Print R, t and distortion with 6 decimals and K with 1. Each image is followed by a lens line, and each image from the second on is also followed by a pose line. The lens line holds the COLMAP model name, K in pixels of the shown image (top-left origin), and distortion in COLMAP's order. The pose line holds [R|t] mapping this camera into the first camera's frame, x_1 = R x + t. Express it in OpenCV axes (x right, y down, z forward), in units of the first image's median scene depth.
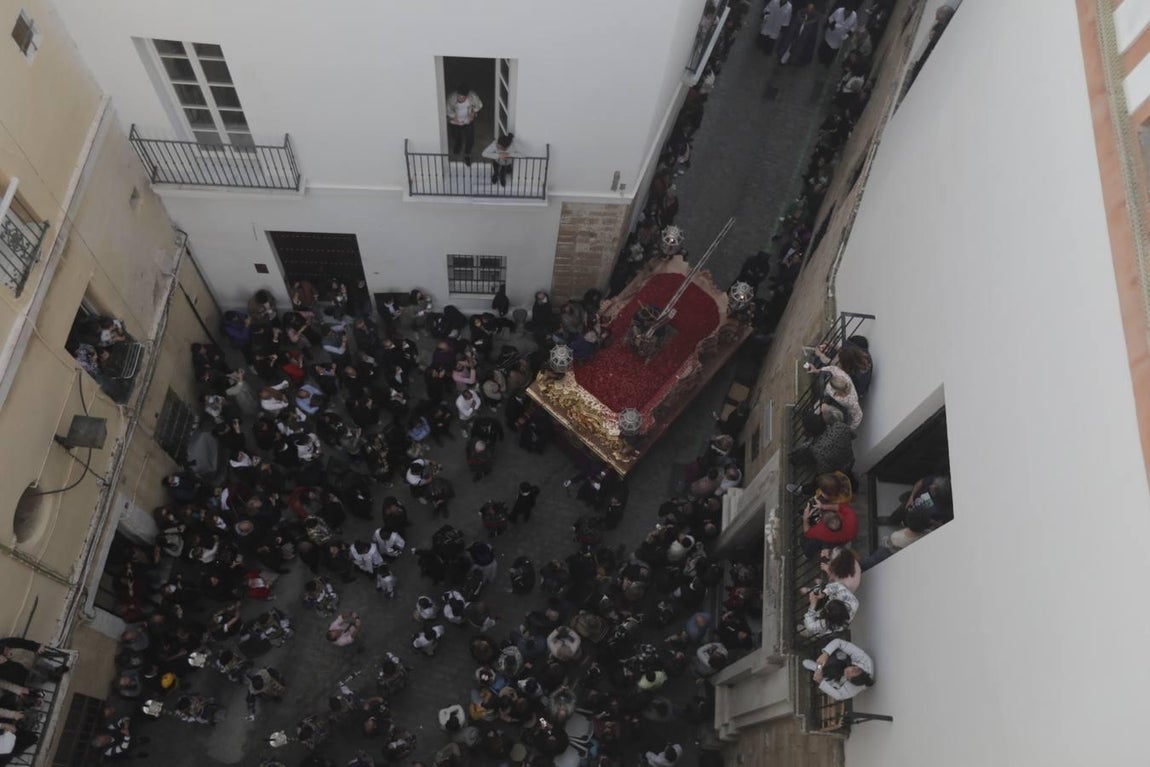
lens RADIAL K [[947.7, 0, 576.9], [0, 947.7, 378.5], [0, 0, 1]] dist [-0.005111, 0.083206]
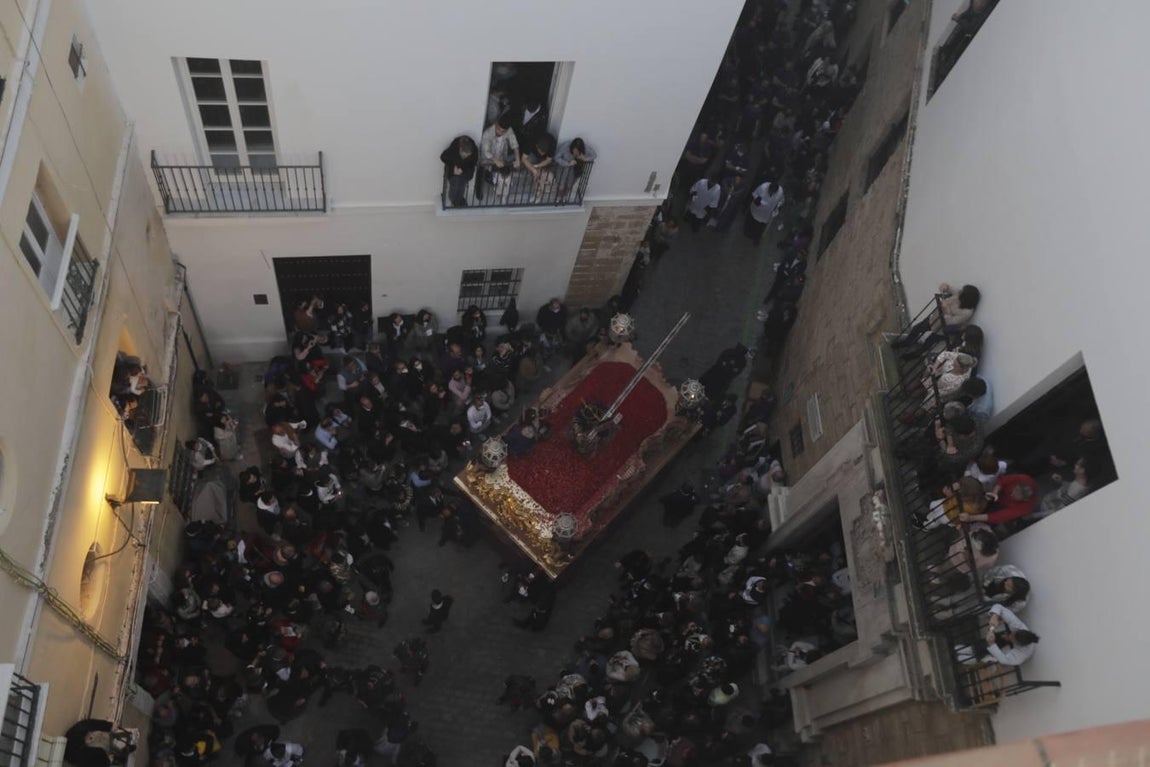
lens RADIAL K [[1016.7, 0, 575.0], [0, 1016.7, 383.5], [0, 0, 1]] dist [0.008000, 0.108355]
pose [[0.989252, -0.082646, 0.120620, -0.183652], [0.084578, 0.996356, -0.010978, 0.003230], [-0.119273, 0.021062, 0.992638, -0.026027]]
